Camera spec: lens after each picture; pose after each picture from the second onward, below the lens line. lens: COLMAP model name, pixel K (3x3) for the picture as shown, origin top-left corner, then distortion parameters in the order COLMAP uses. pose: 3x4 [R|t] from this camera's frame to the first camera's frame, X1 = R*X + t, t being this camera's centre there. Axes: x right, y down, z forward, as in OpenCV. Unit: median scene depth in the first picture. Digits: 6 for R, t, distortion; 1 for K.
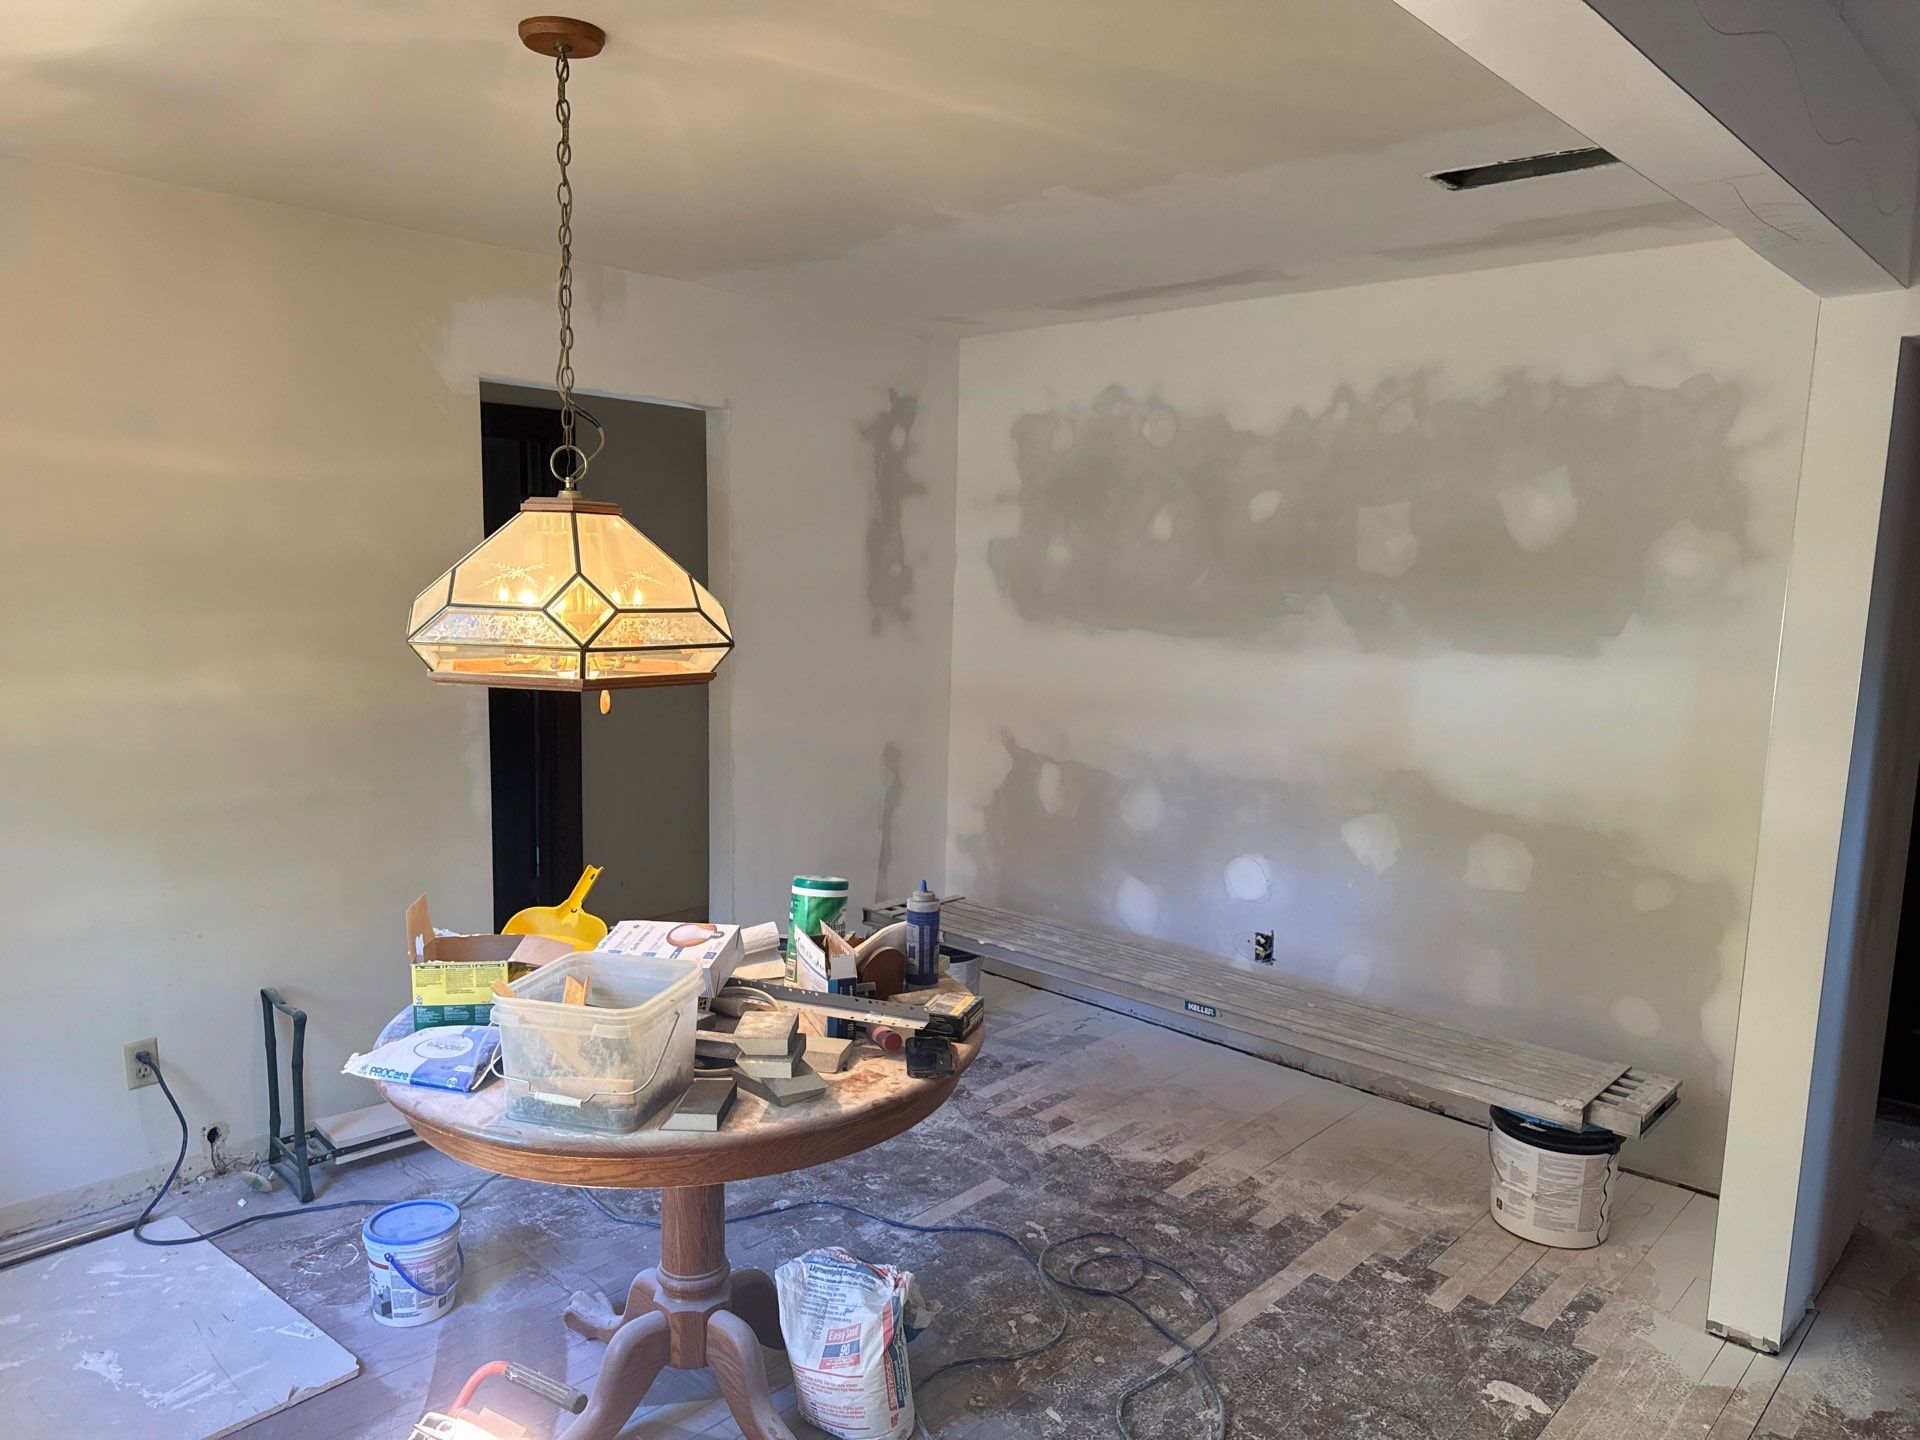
lens RADIAL K [[1353.9, 0, 958.2], [0, 1353.9, 723.5], [0, 0, 1]] dist [-0.003024, -0.001735]
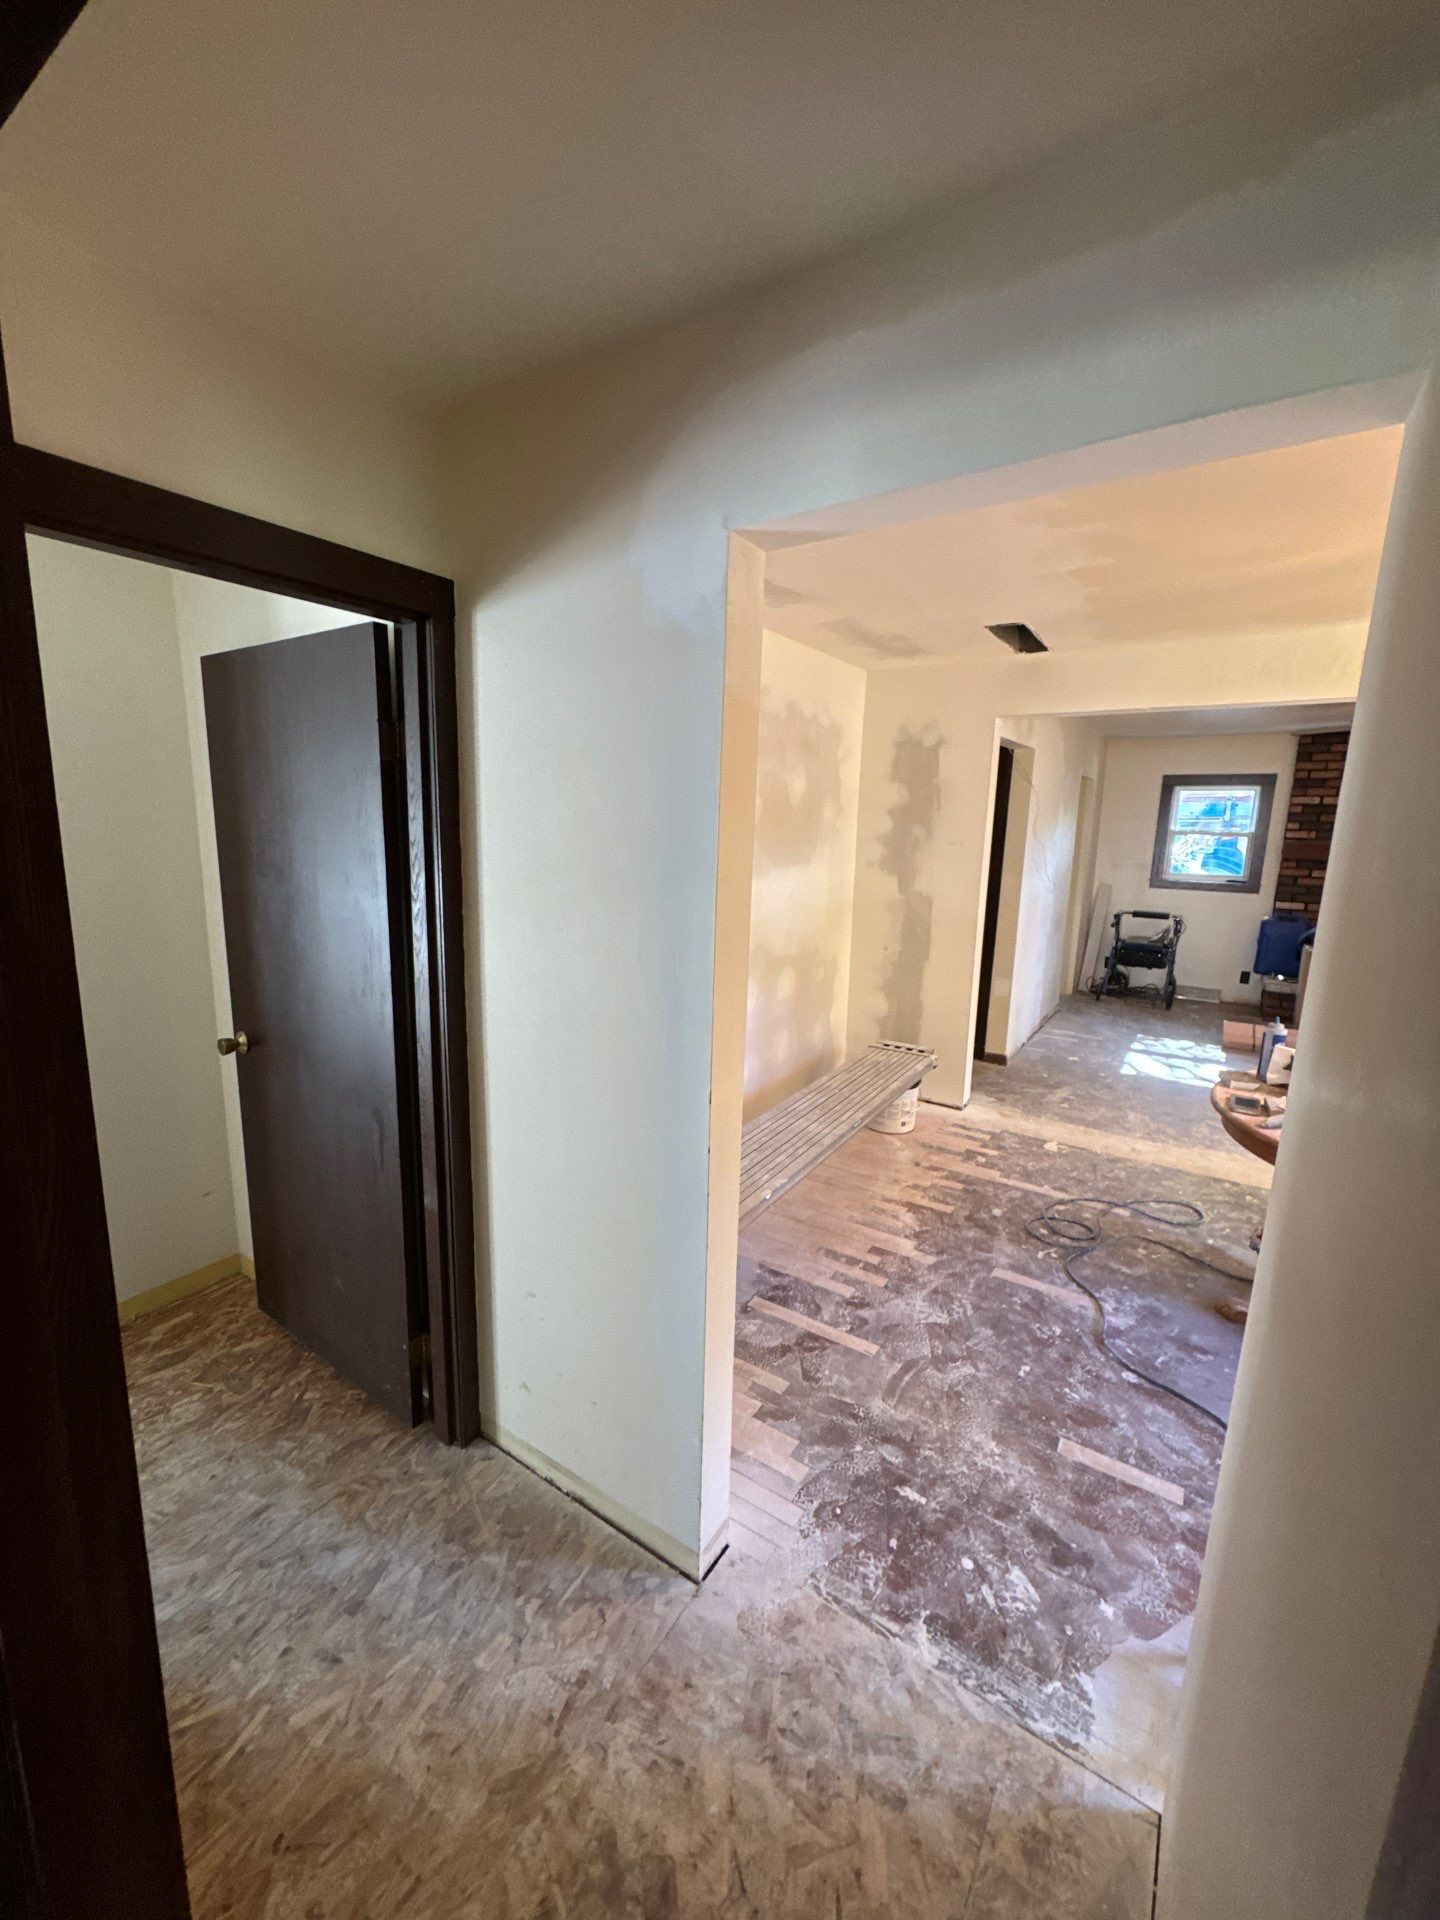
lens RADIAL K [[768.4, 0, 723.3], [0, 768.4, 957.9], [0, 0, 1]] dist [-0.000318, -0.000031]
pose [[-0.185379, -0.209733, 0.960024, -0.632964], [0.081186, 0.970349, 0.227665, -0.190691], [-0.979308, 0.120145, -0.162855, 1.400549]]
